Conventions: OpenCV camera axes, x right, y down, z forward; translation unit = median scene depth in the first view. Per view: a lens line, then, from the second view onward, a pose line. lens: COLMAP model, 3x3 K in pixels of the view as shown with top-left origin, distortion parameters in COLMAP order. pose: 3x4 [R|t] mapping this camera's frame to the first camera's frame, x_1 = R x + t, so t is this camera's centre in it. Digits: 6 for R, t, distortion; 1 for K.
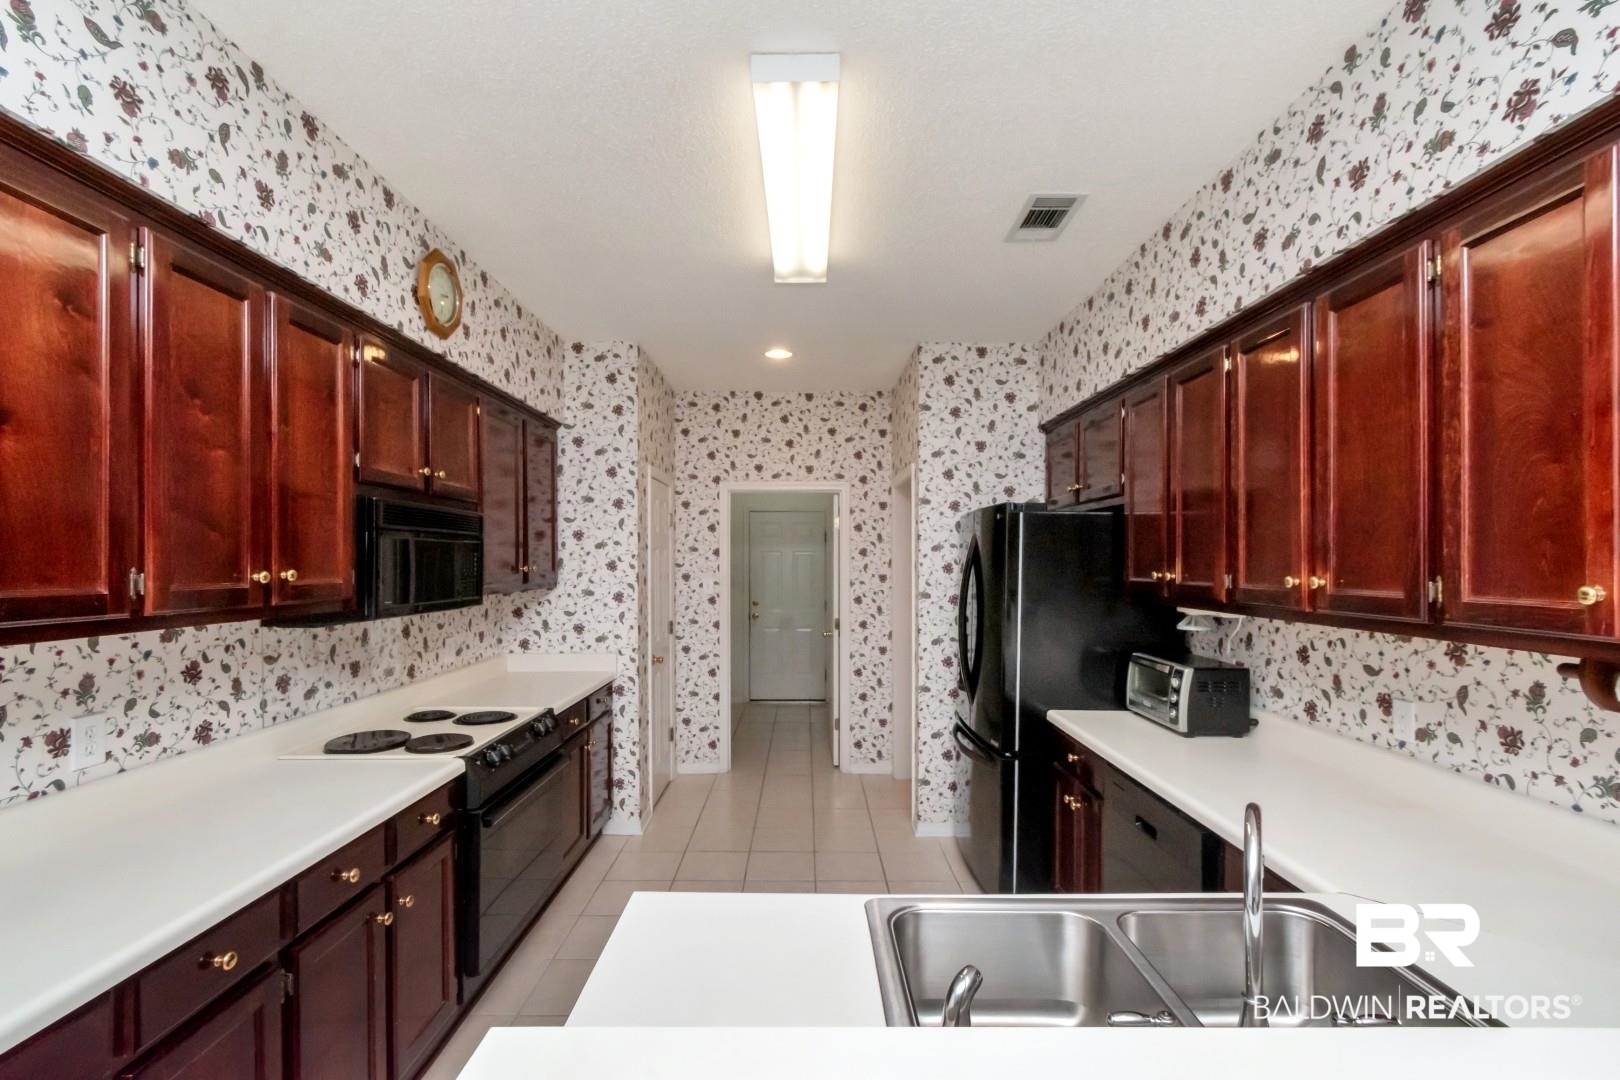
lens RADIAL K [[714.2, 0, 806.9], [0, 714.2, 563.5], [0, 0, 1]] dist [-0.000740, -0.003141]
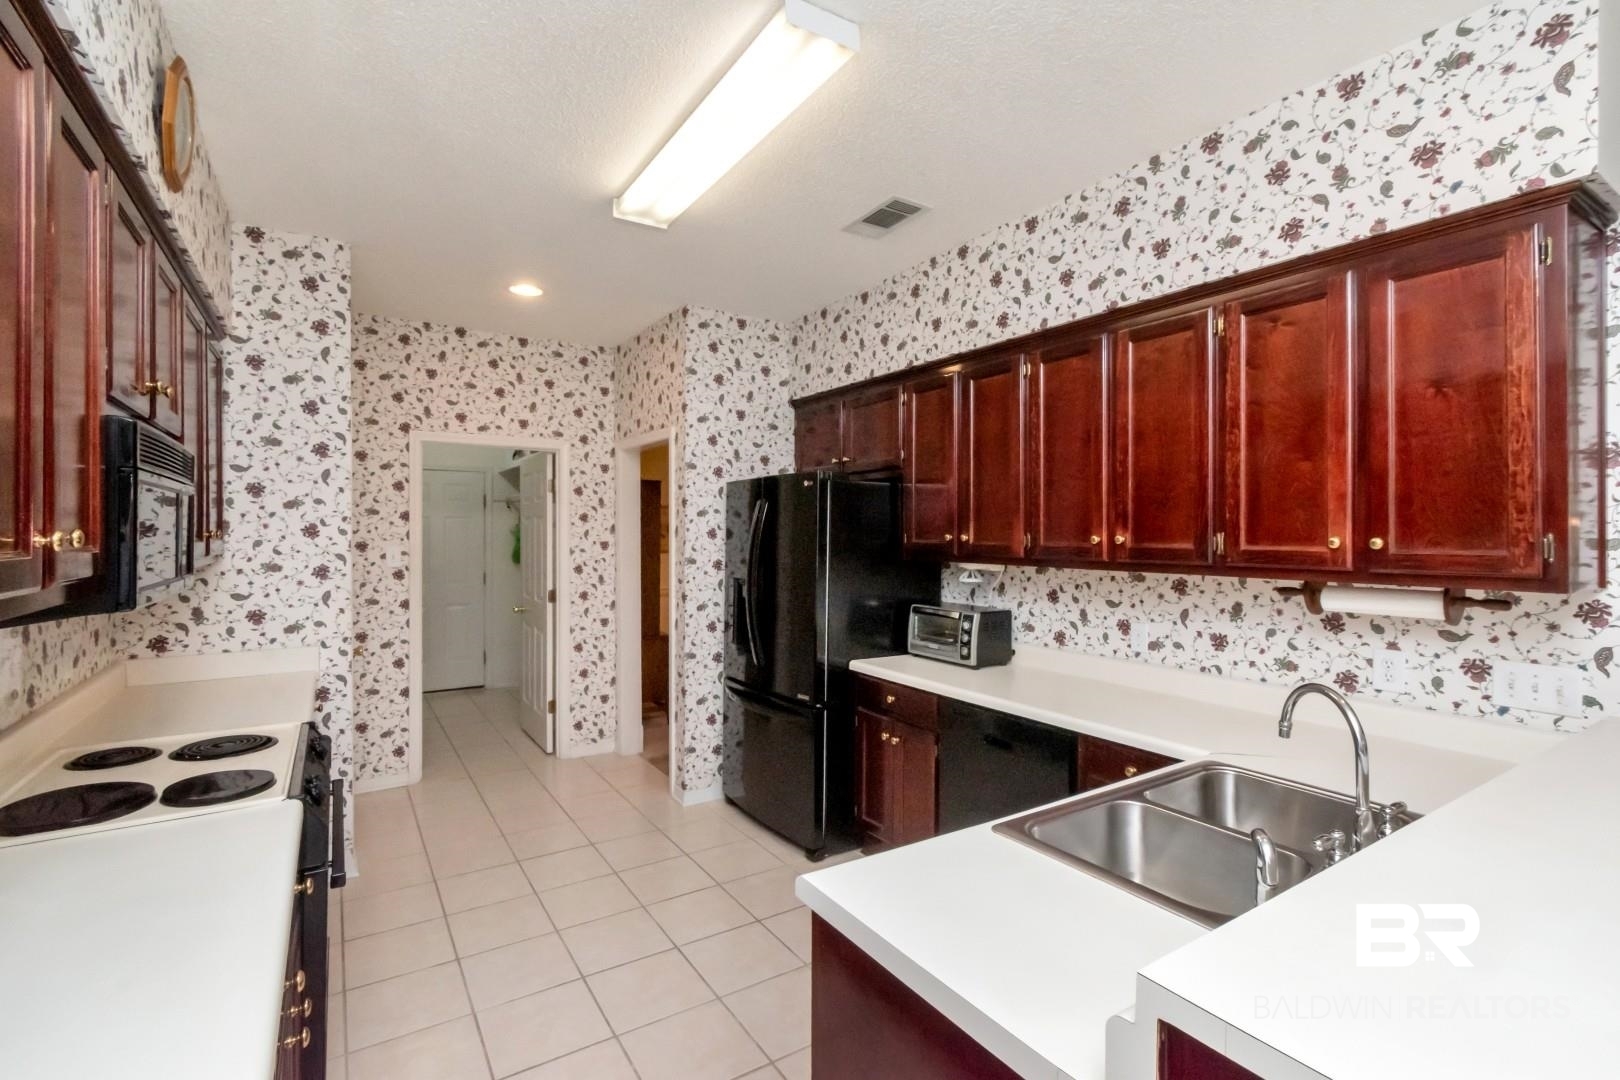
lens RADIAL K [[724.7, 0, 798.2], [0, 724.7, 530.6], [0, 0, 1]] dist [0.003169, -0.004319]
pose [[0.844828, 0.000139, 0.535037, -0.248052], [0.001769, 0.999994, -0.003054, 0.005916], [-0.535034, 0.003527, 0.844823, 0.072611]]
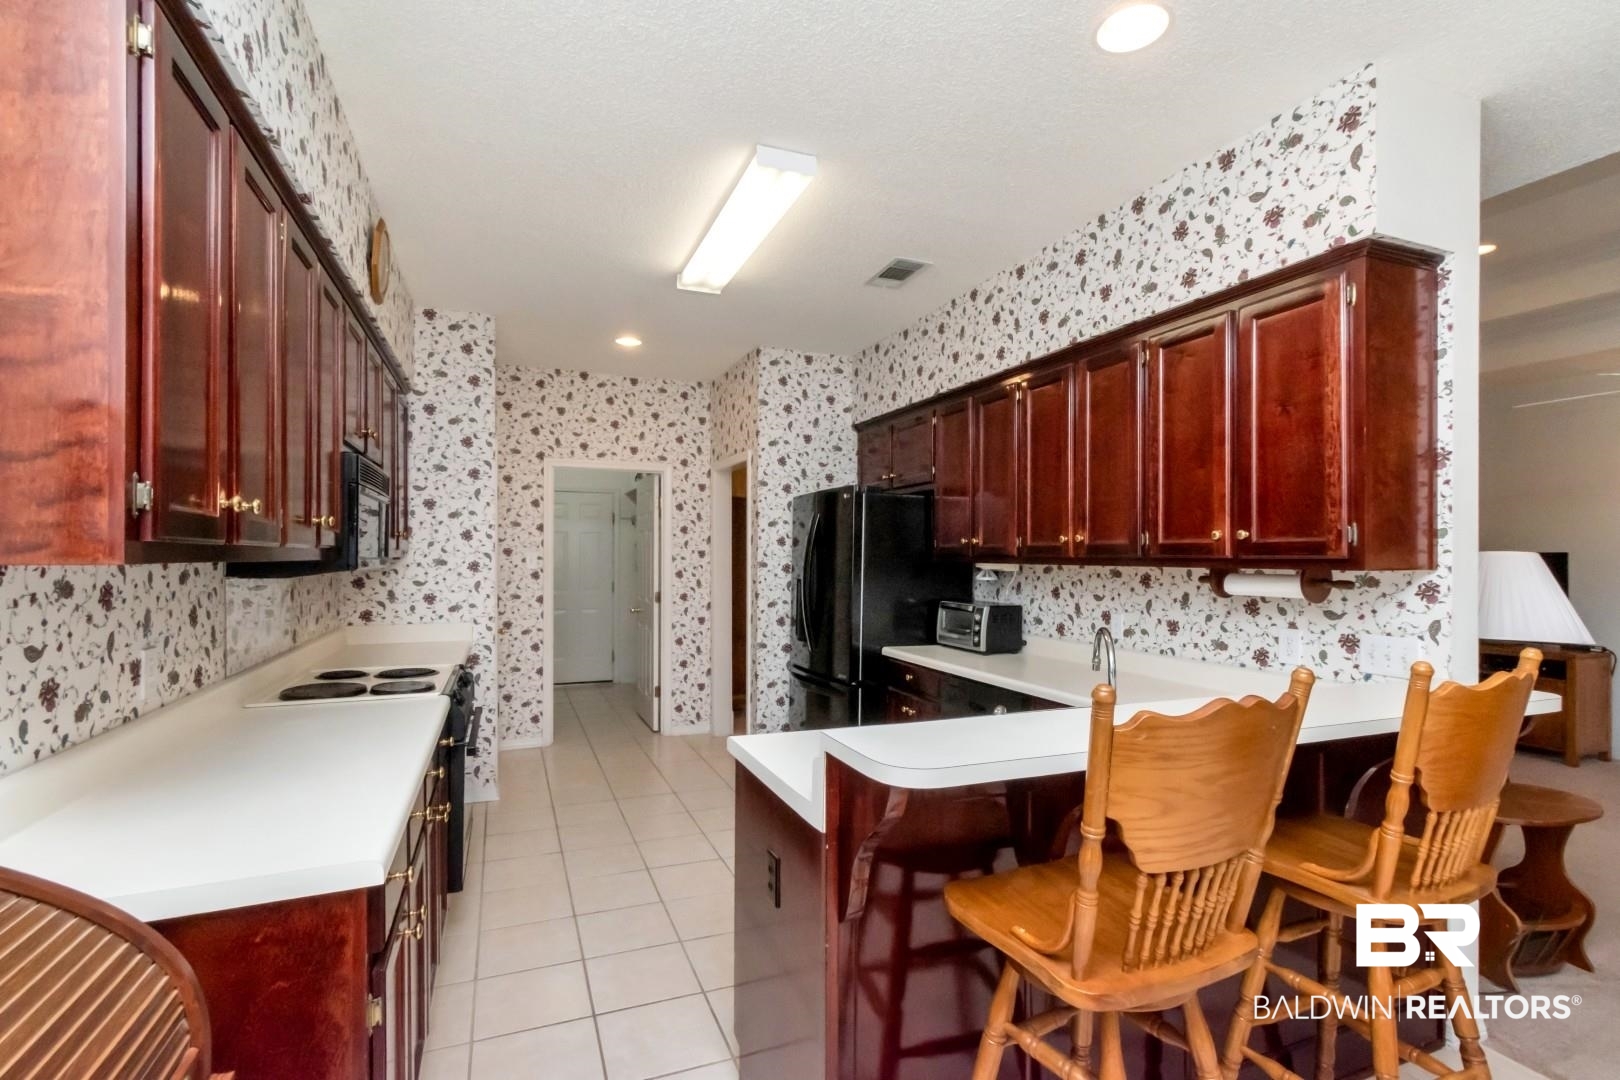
lens RADIAL K [[747.1, 0, 808.5], [0, 747.1, 555.0], [0, 0, 1]] dist [-0.001218, 0.000437]
pose [[0.927745, 0.003530, 0.373198, -0.219578], [-0.002731, 0.999993, -0.002668, 0.032430], [-0.373205, 0.001456, 0.927748, -0.153672]]
